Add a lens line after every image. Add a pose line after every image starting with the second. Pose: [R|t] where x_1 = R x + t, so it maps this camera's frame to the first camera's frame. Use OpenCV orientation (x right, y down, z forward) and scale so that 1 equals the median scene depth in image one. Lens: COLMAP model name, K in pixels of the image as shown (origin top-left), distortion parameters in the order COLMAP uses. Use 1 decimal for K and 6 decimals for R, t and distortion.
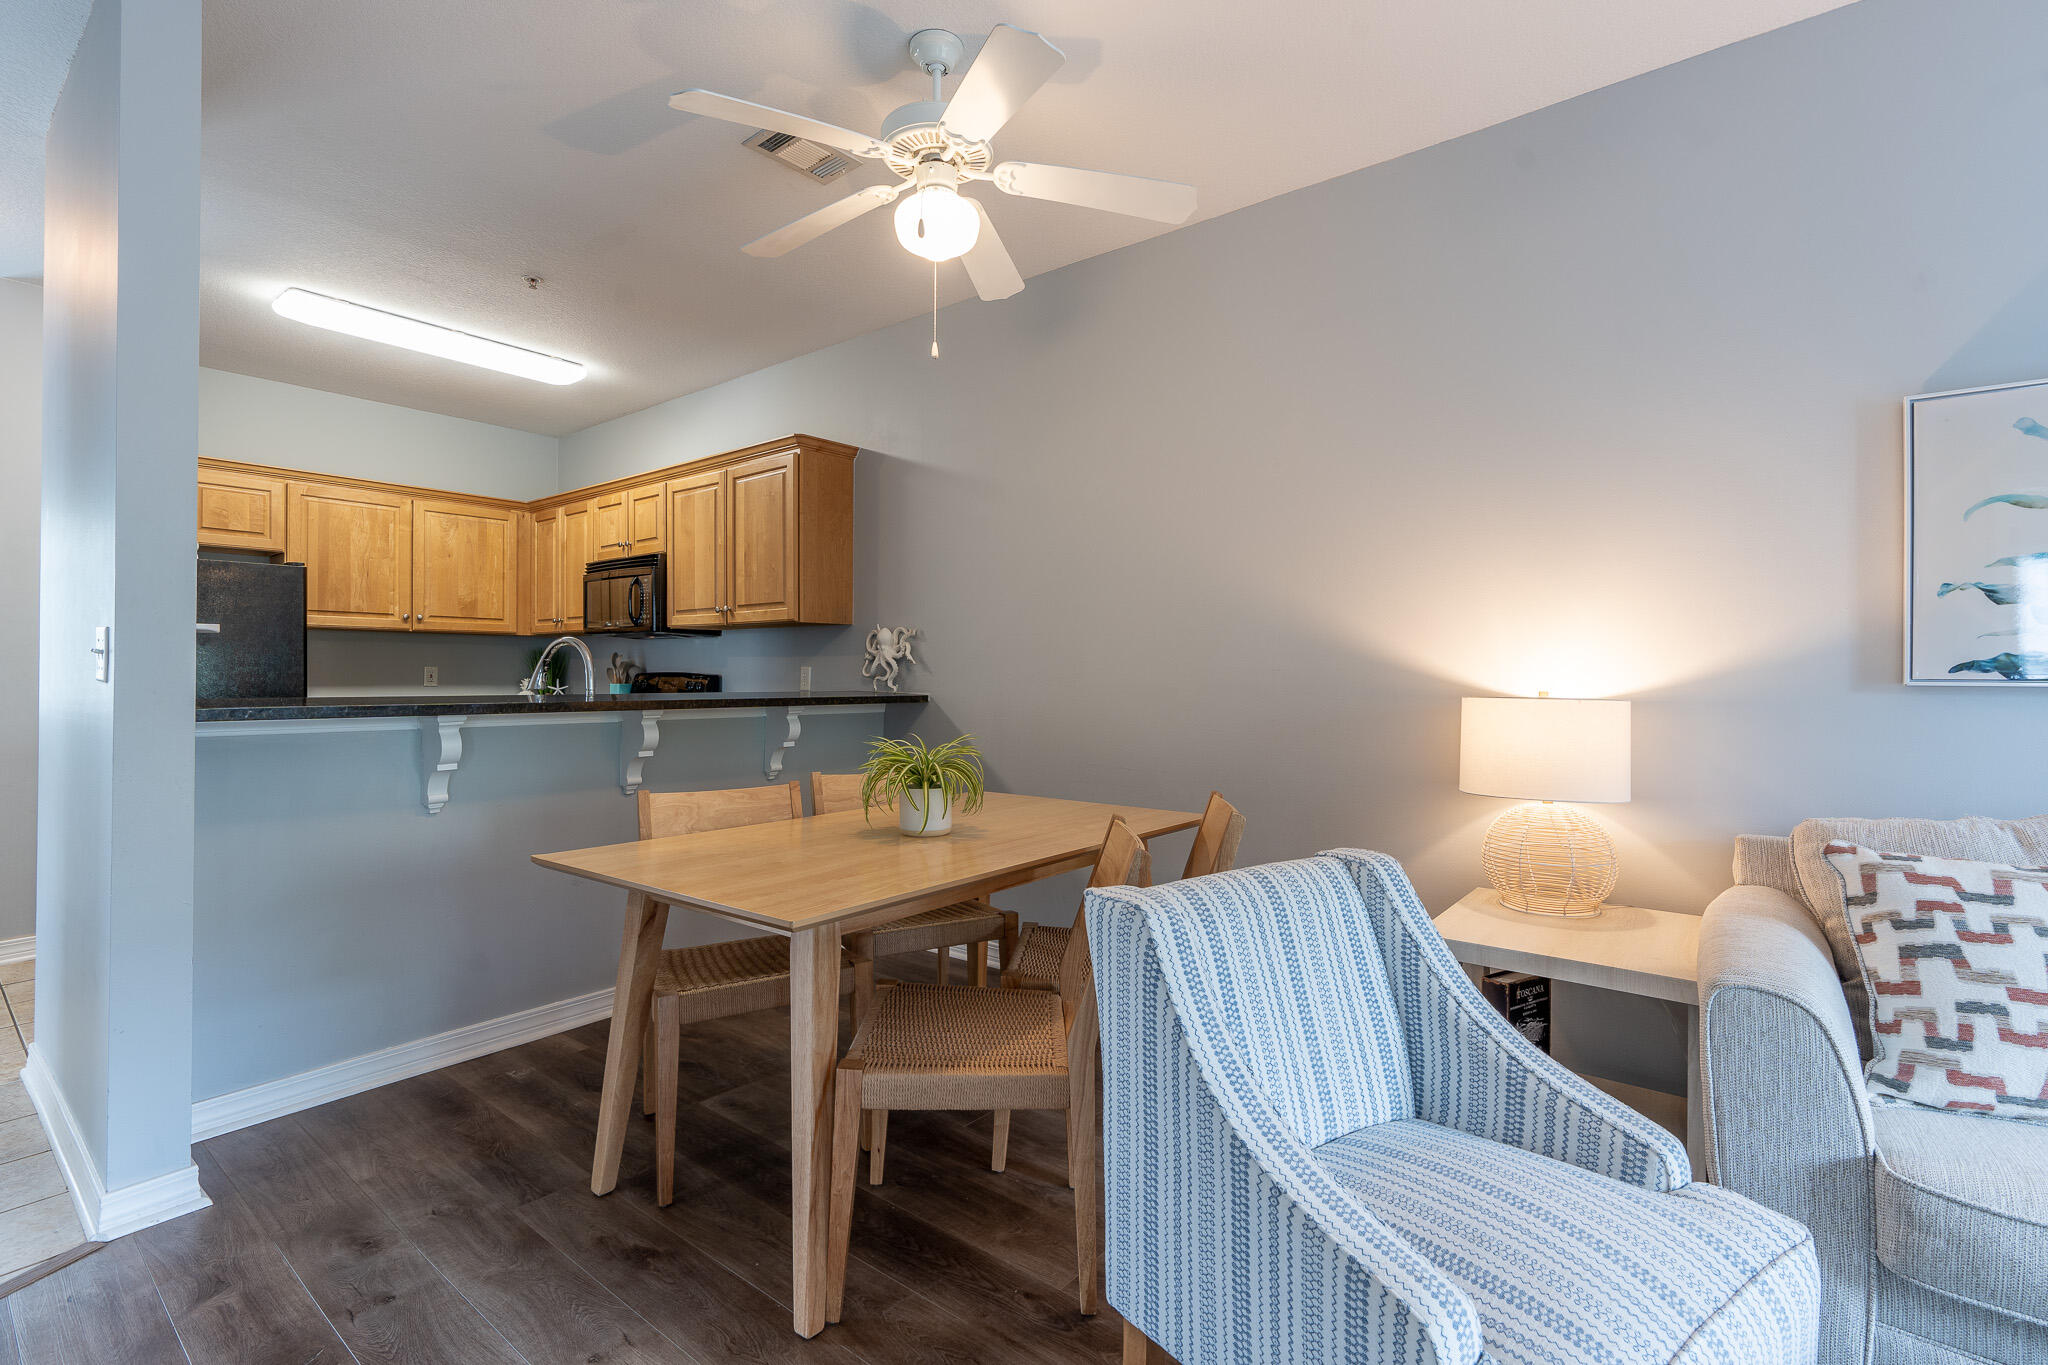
lens RADIAL K [[918.6, 0, 1026.2], [0, 918.6, 679.3], [0, 0, 1]] dist [-0.013207, 0.005103]
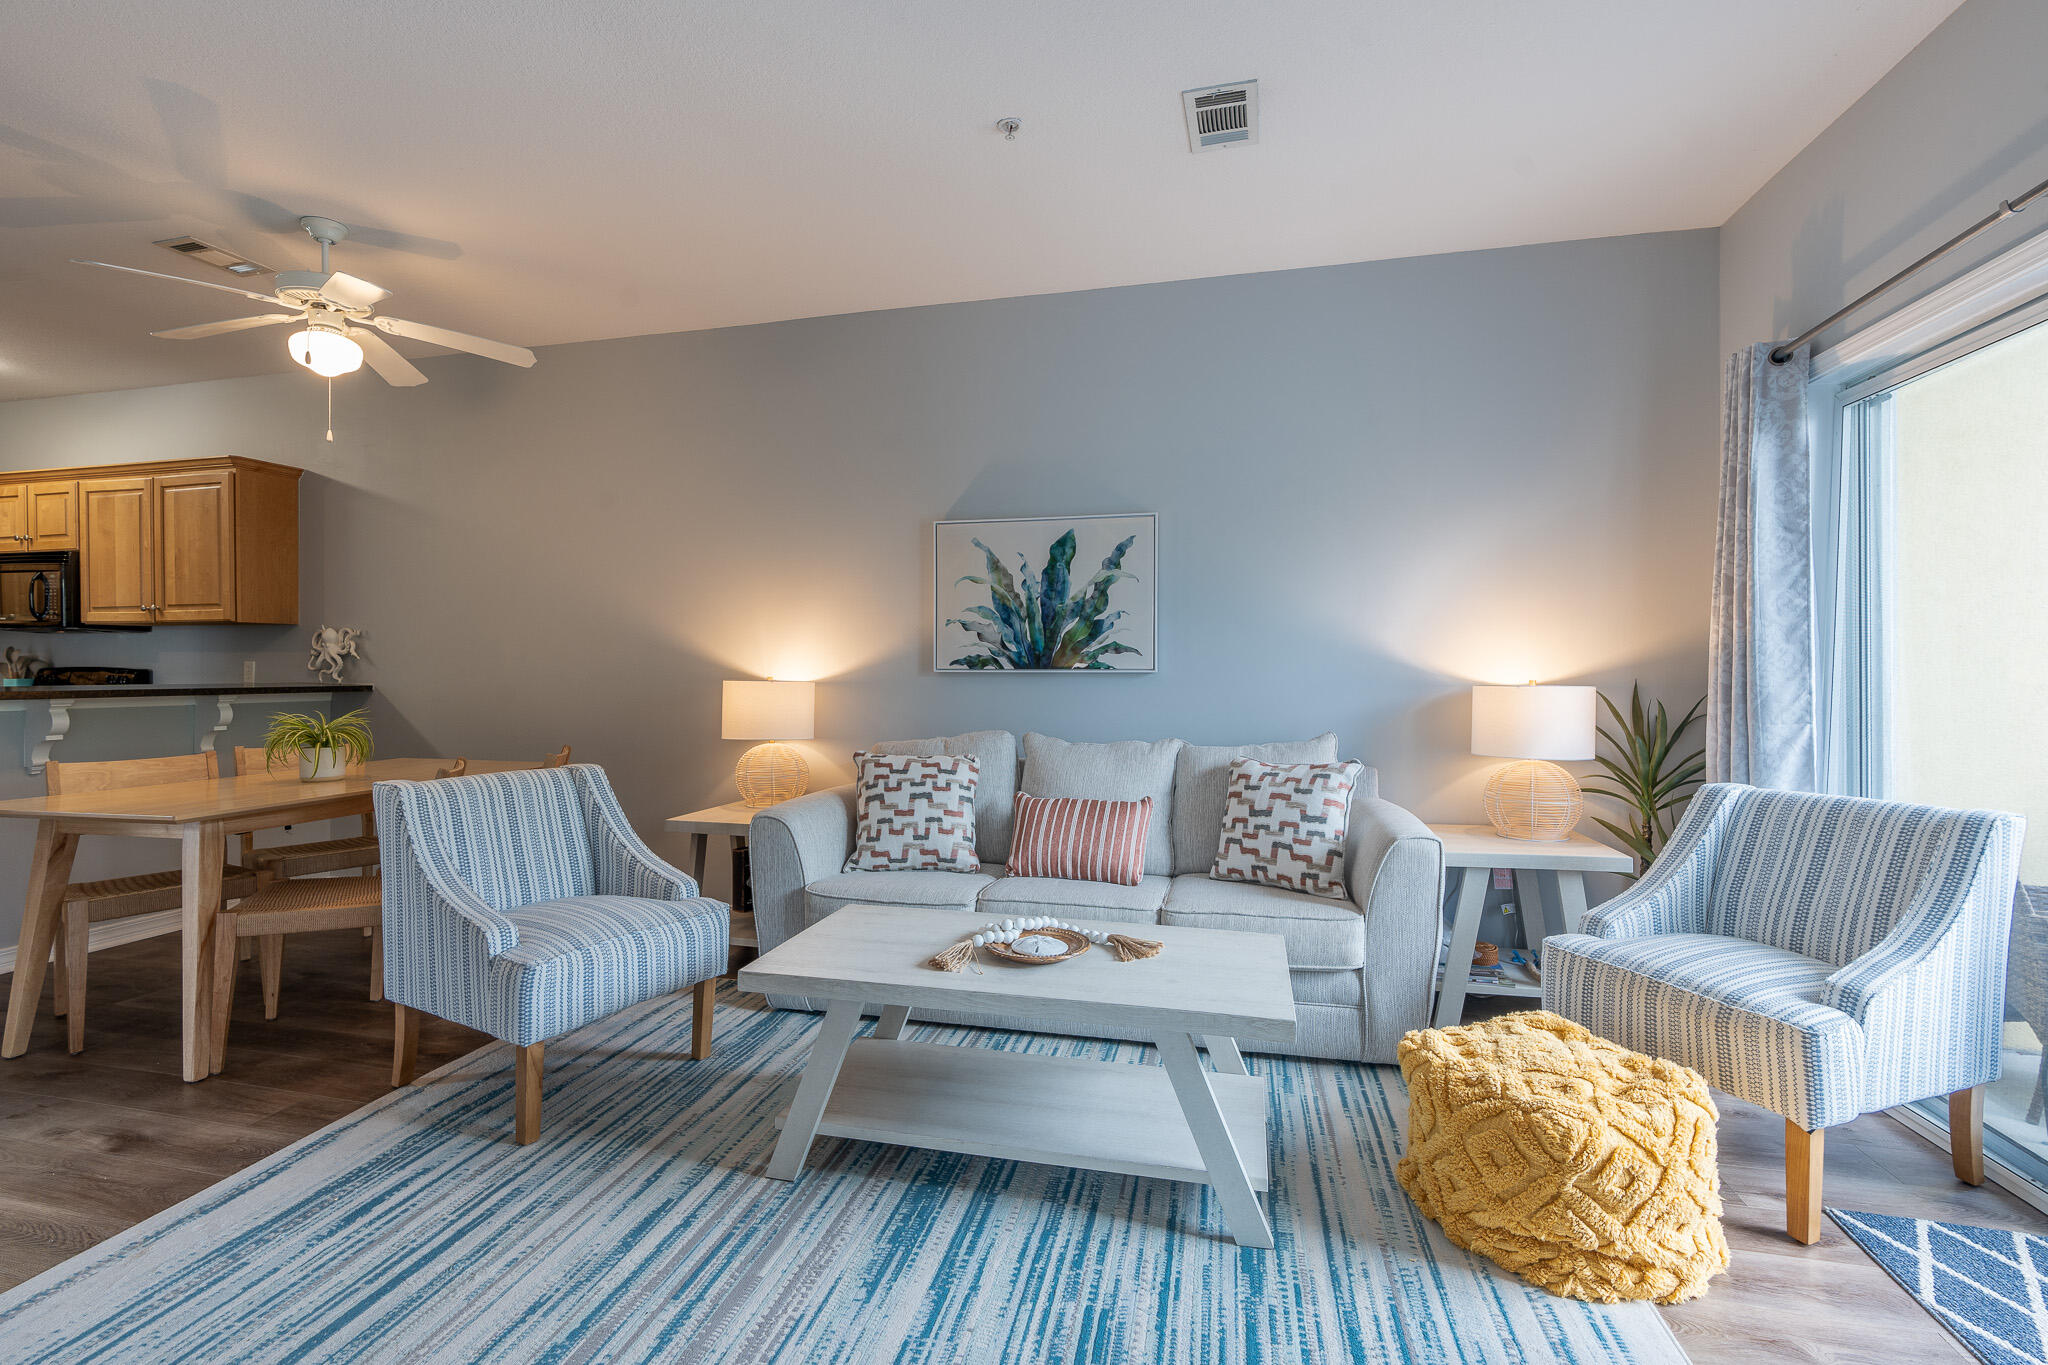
lens RADIAL K [[918.6, 0, 1029.3], [0, 918.6, 676.1], [0, 0, 1]] dist [-0.013207, 0.005103]
pose [[0.909985, -0.006013, 0.414597, 0.231008], [0.004845, 0.999981, 0.003870, 0.006013], [-0.414612, -0.001513, 0.909997, -0.561961]]
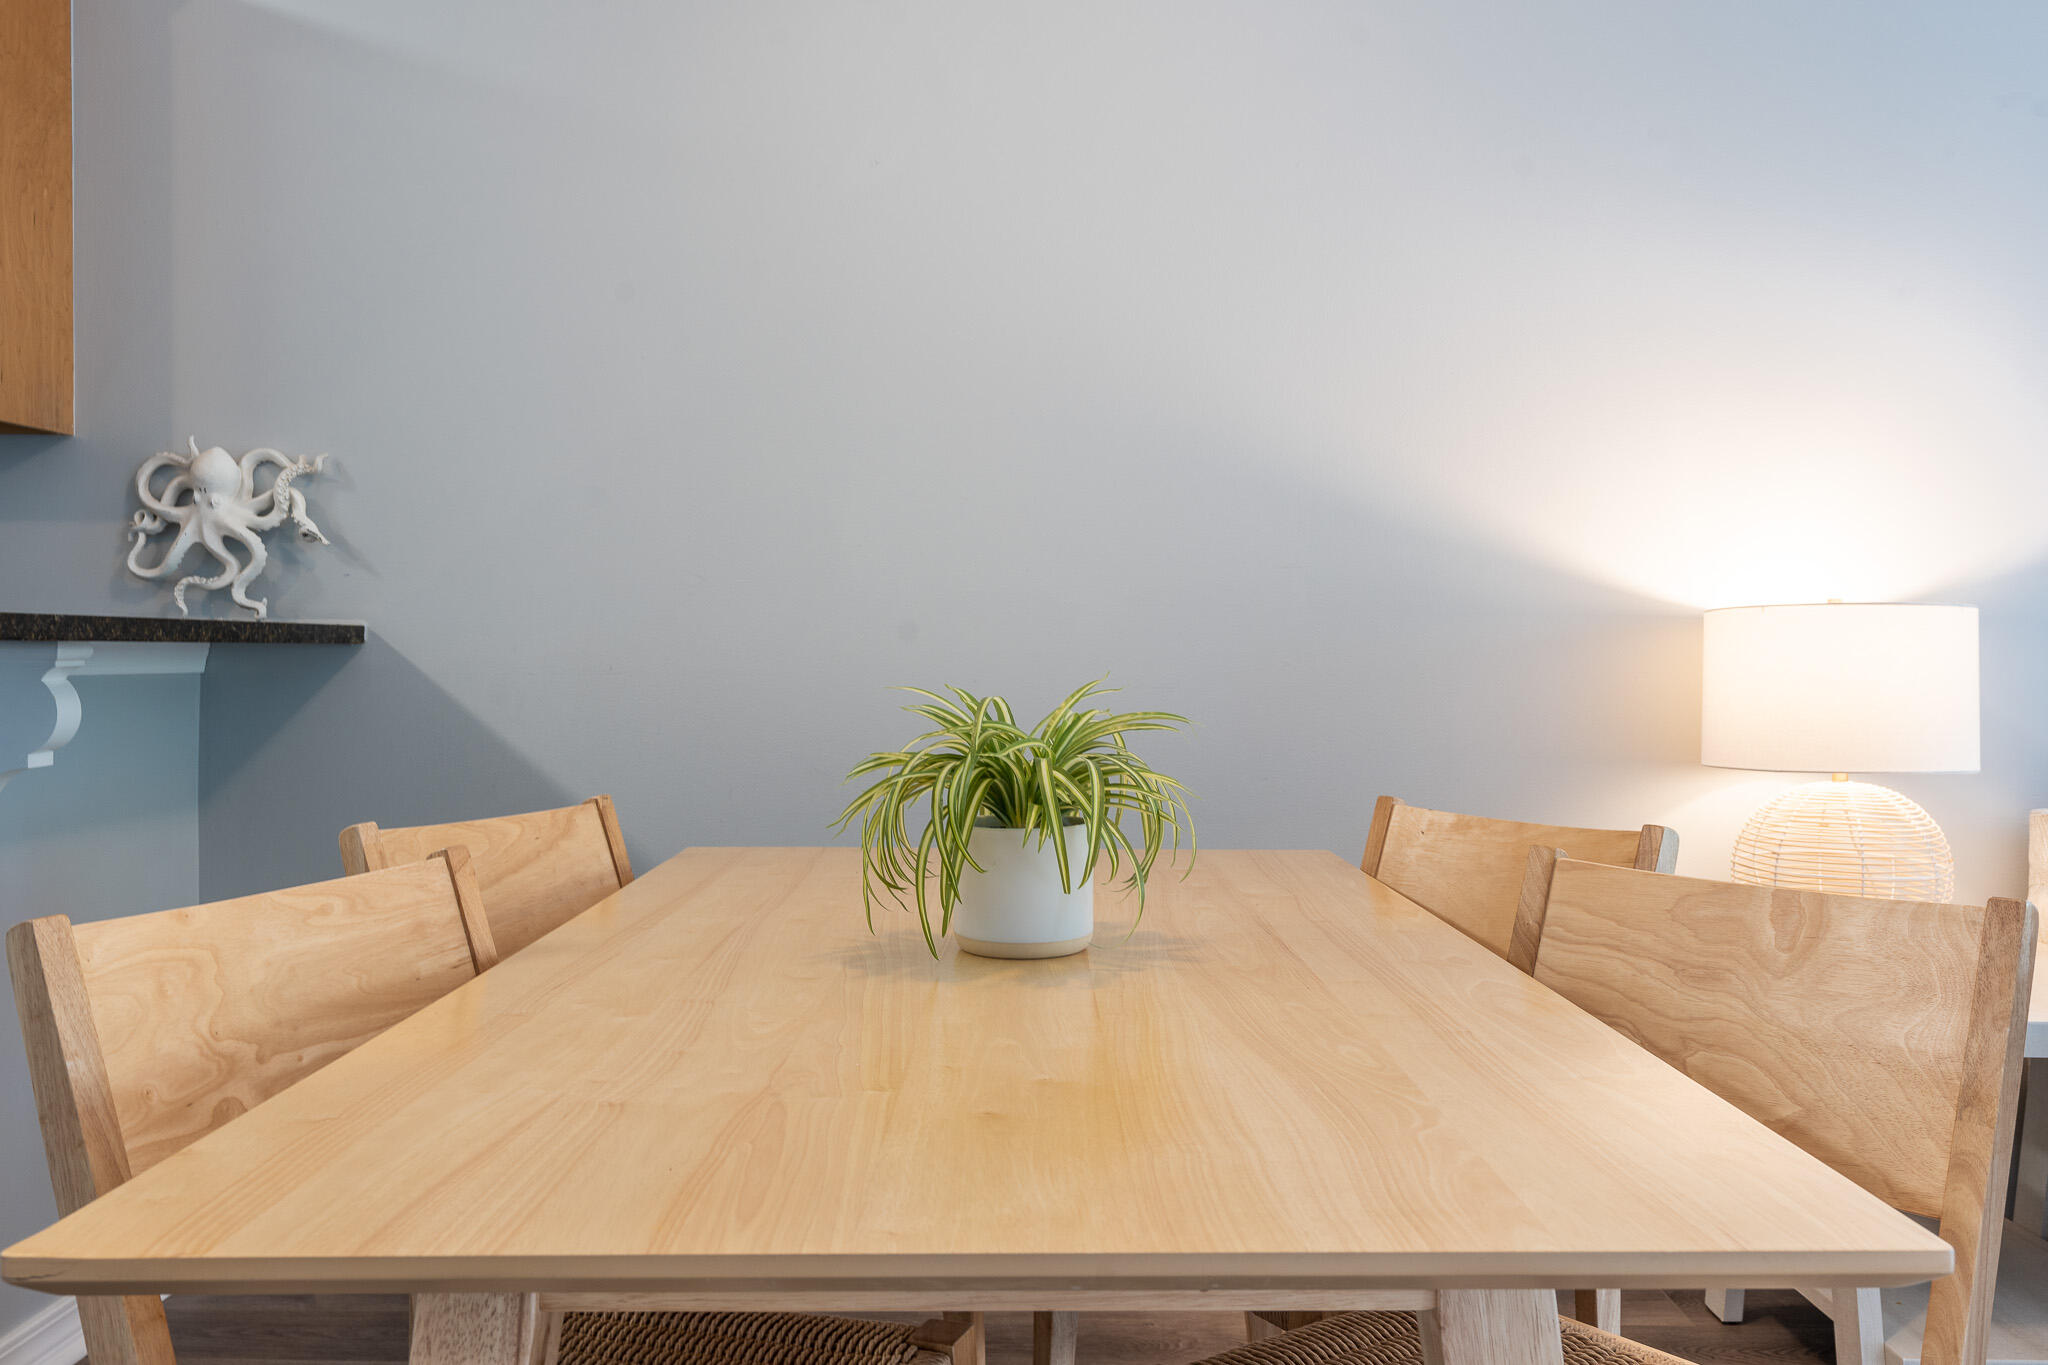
lens RADIAL K [[1584.2, 0, 1023.6], [0, 1584.2, 689.9], [0, 0, 1]] dist [0.005007, -0.005576]
pose [[0.786480, -0.015022, 0.617433, -0.397048], [-0.001401, 0.999658, 0.026106, 0.034518], [-0.617614, -0.021397, 0.786190, 0.377085]]
